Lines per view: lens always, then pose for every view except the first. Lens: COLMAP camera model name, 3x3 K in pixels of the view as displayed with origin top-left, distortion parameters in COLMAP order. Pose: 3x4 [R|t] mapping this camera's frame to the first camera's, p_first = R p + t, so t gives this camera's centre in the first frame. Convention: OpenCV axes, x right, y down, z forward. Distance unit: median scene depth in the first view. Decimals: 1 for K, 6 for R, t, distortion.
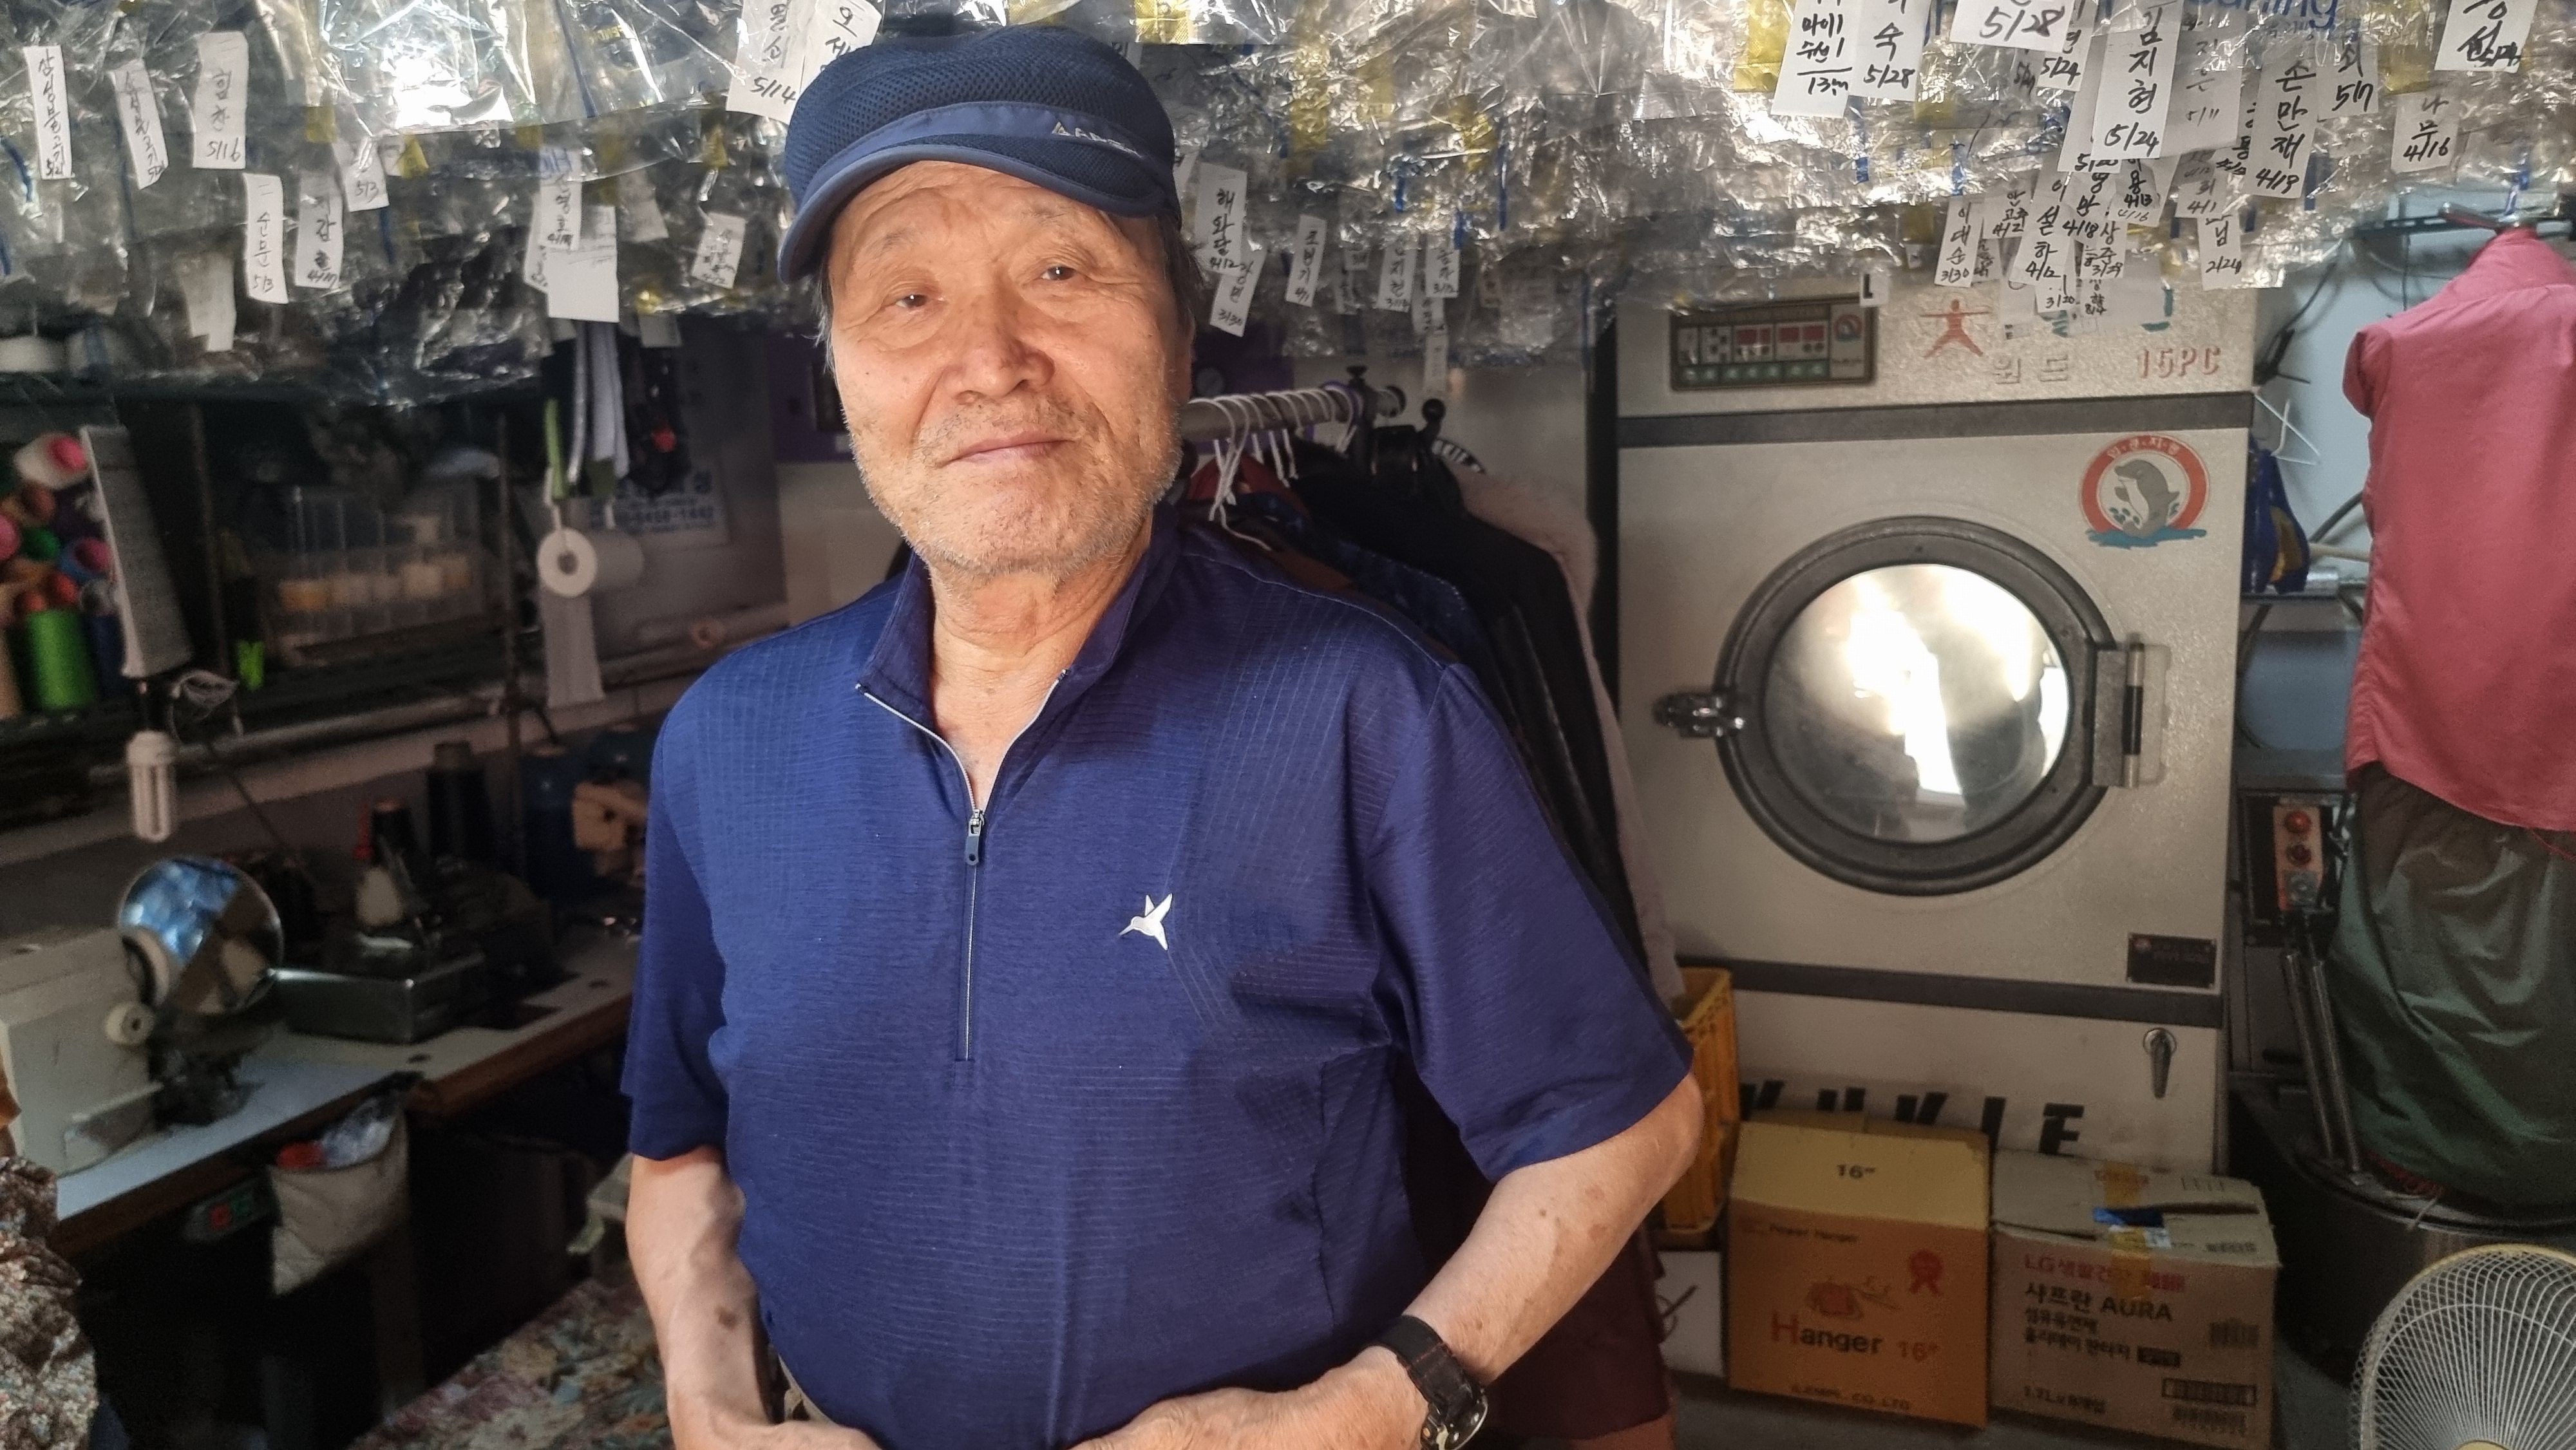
lens RADIAL K [[1781.2, 0, 1275.5], [0, 1781.2, 728.0], [0, 0, 1]] dist [0.057078, -0.057860]
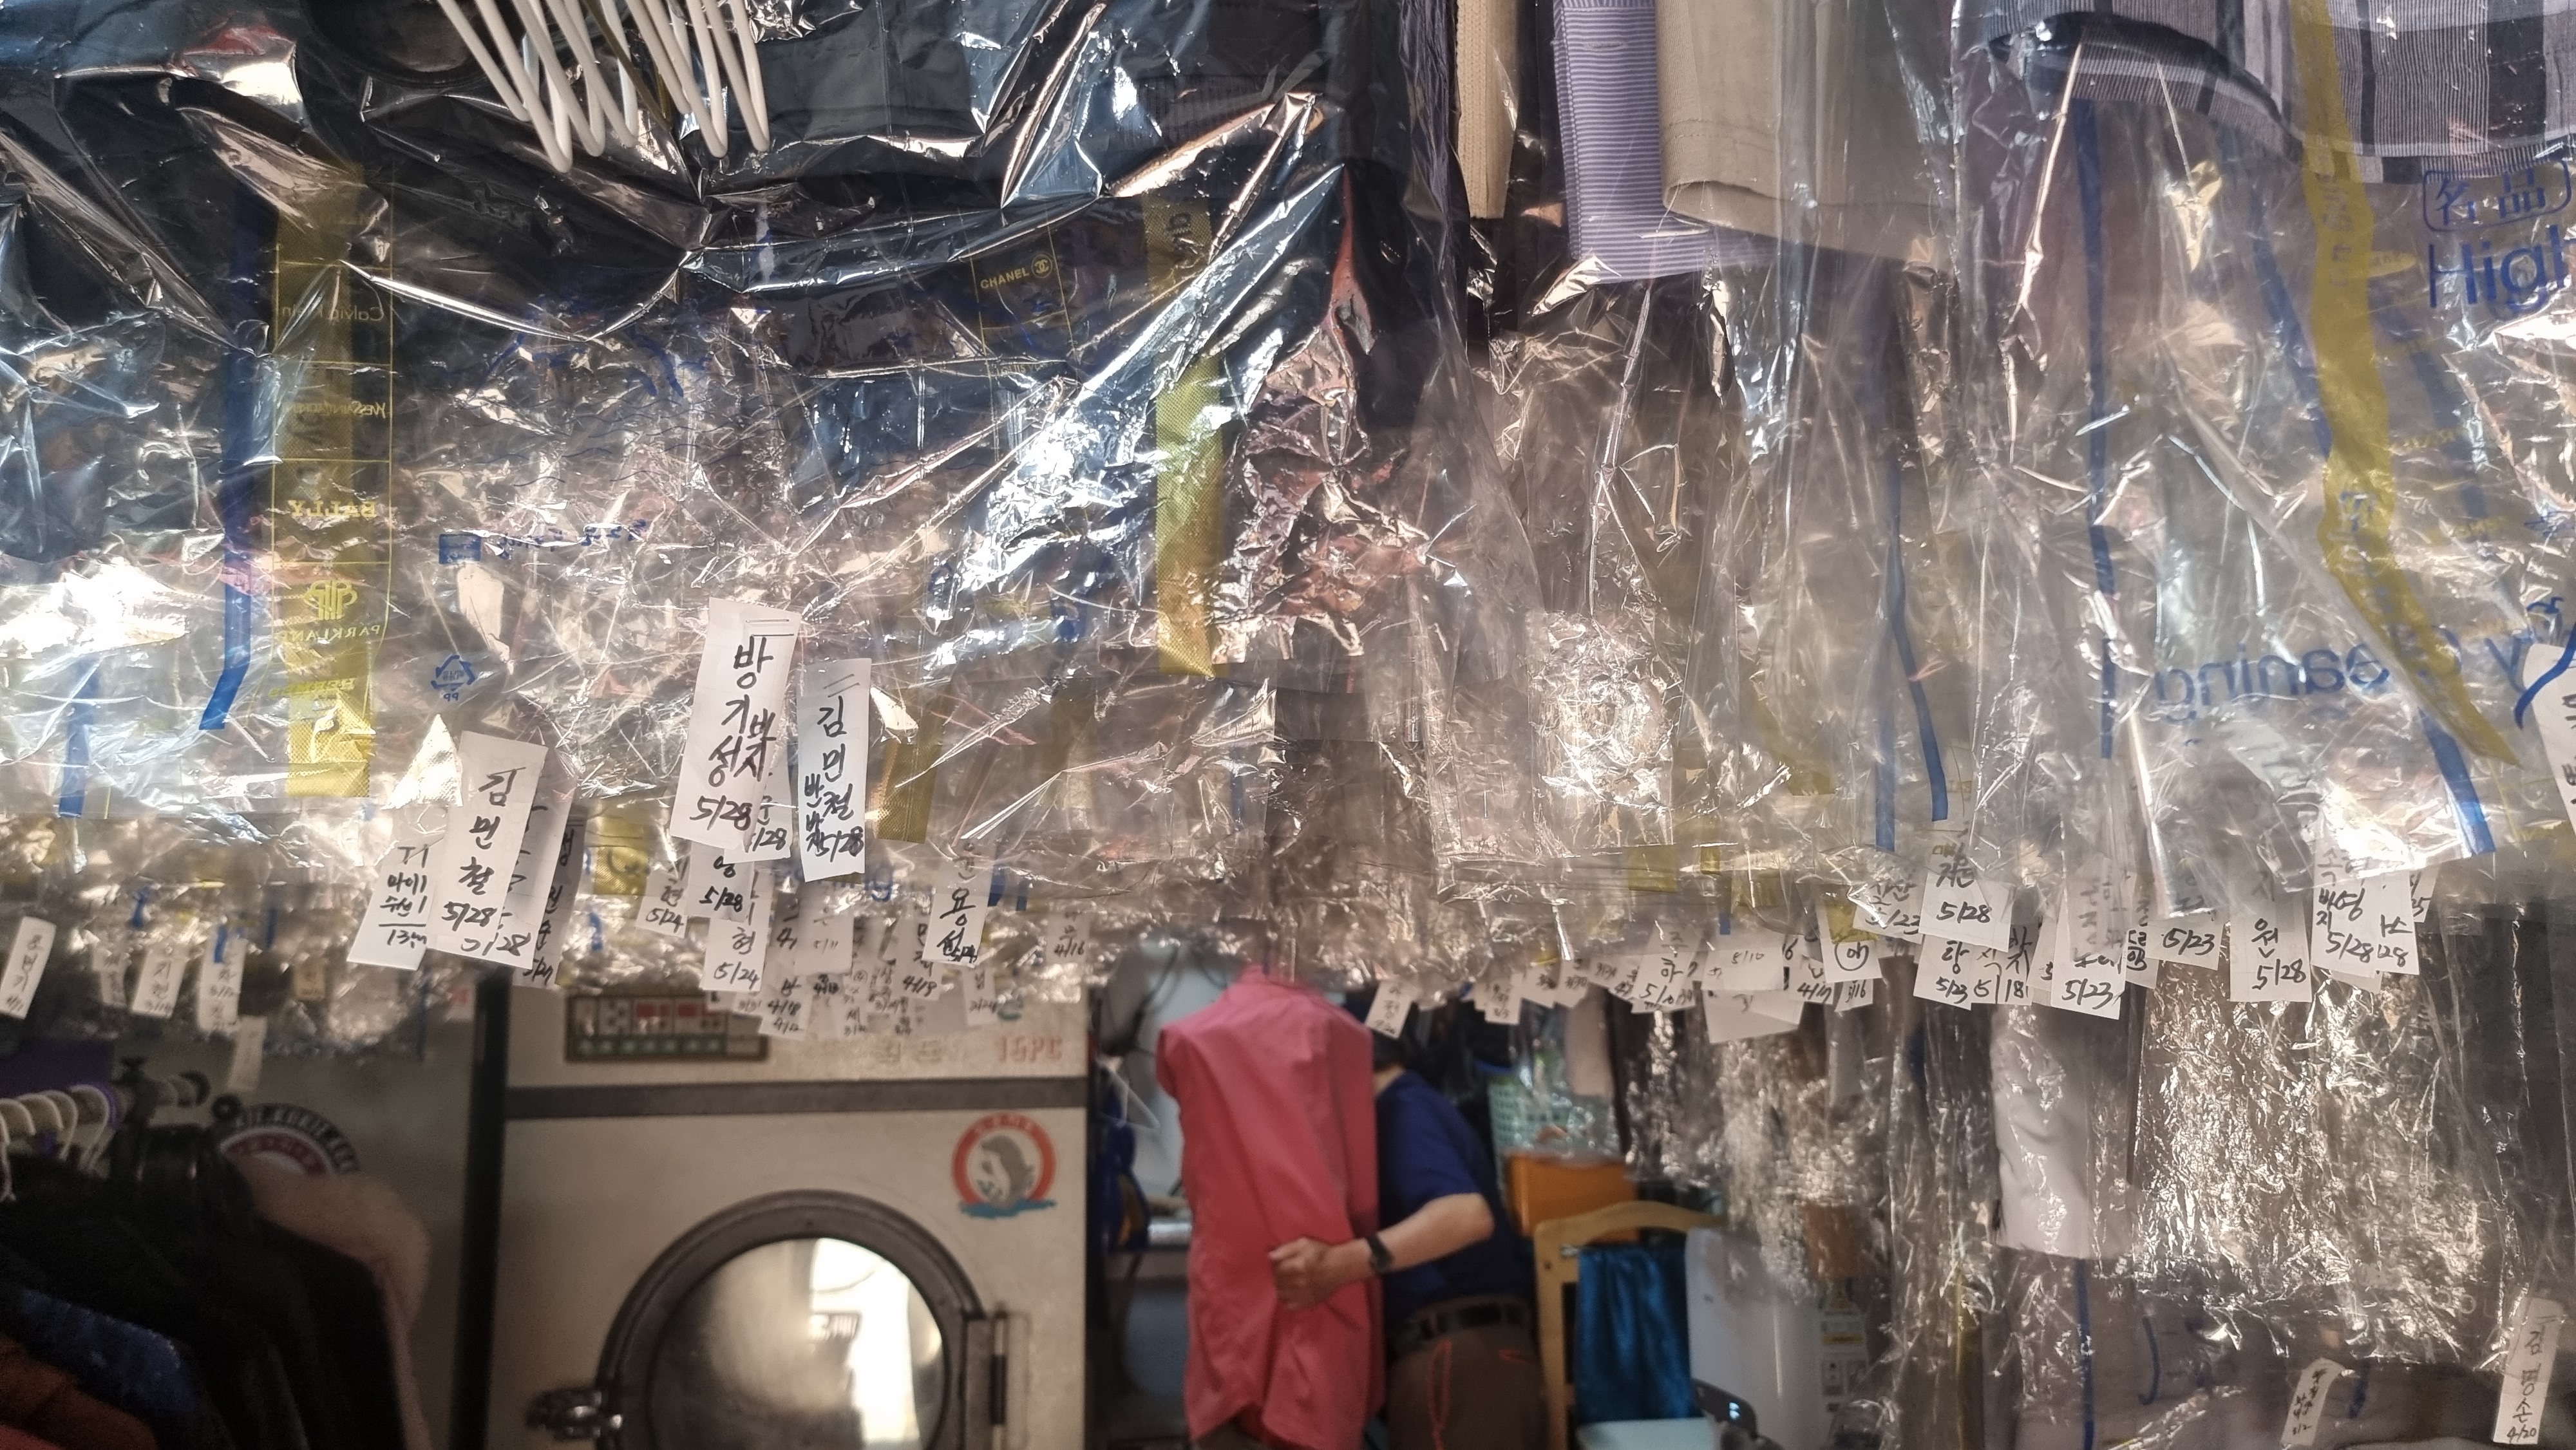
lens RADIAL K [[1781.2, 0, 1275.5], [0, 1781.2, 728.0], [0, 0, 1]] dist [0.057078, -0.057860]
pose [[0.865808, 0.105763, 0.489072, 0.064624], [0.062373, 0.946972, -0.315204, -0.030846], [-0.496474, 0.303411, 0.813299, -0.052972]]
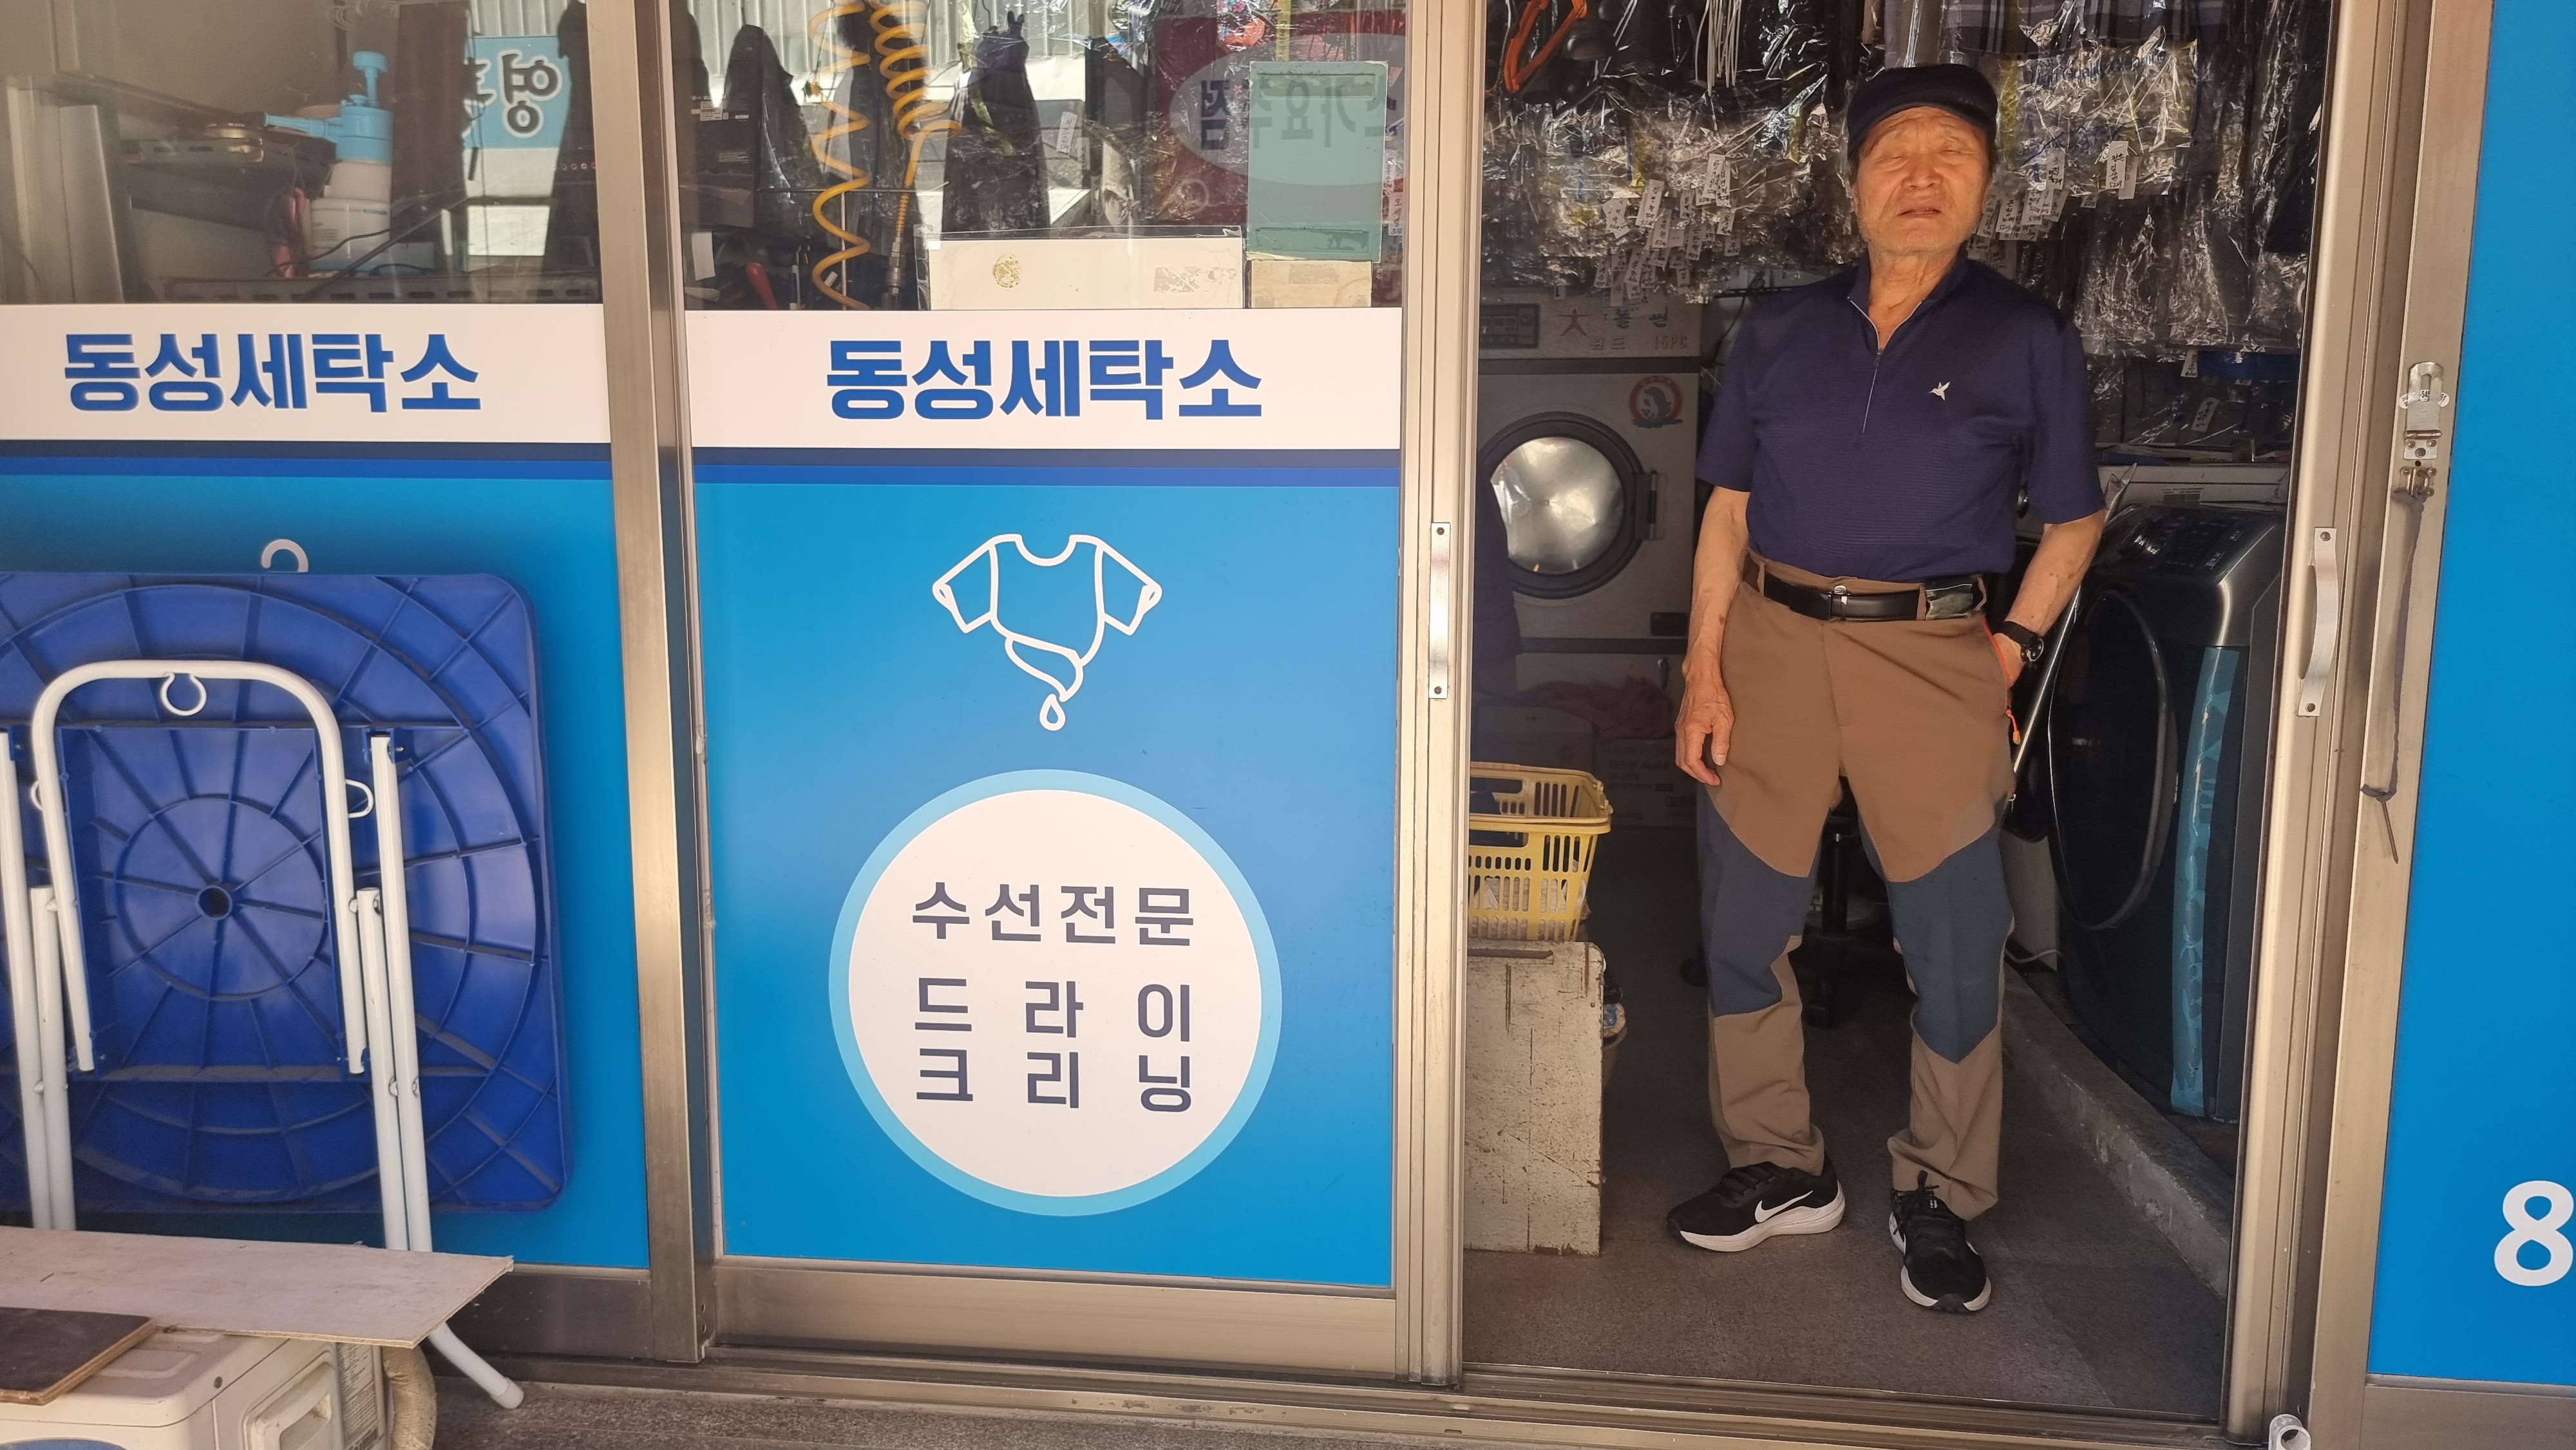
lens RADIAL K [[1754.6, 0, 1284.9], [0, 1754.6, 713.5], [0, 0, 1]] dist [0.076644, -0.069016]
pose [[0.970237, 0.001641, 0.242152, -0.479829], [0.004872, 0.999642, -0.026294, 0.306671], [-0.242108, 0.026692, 0.969882, -0.971921]]
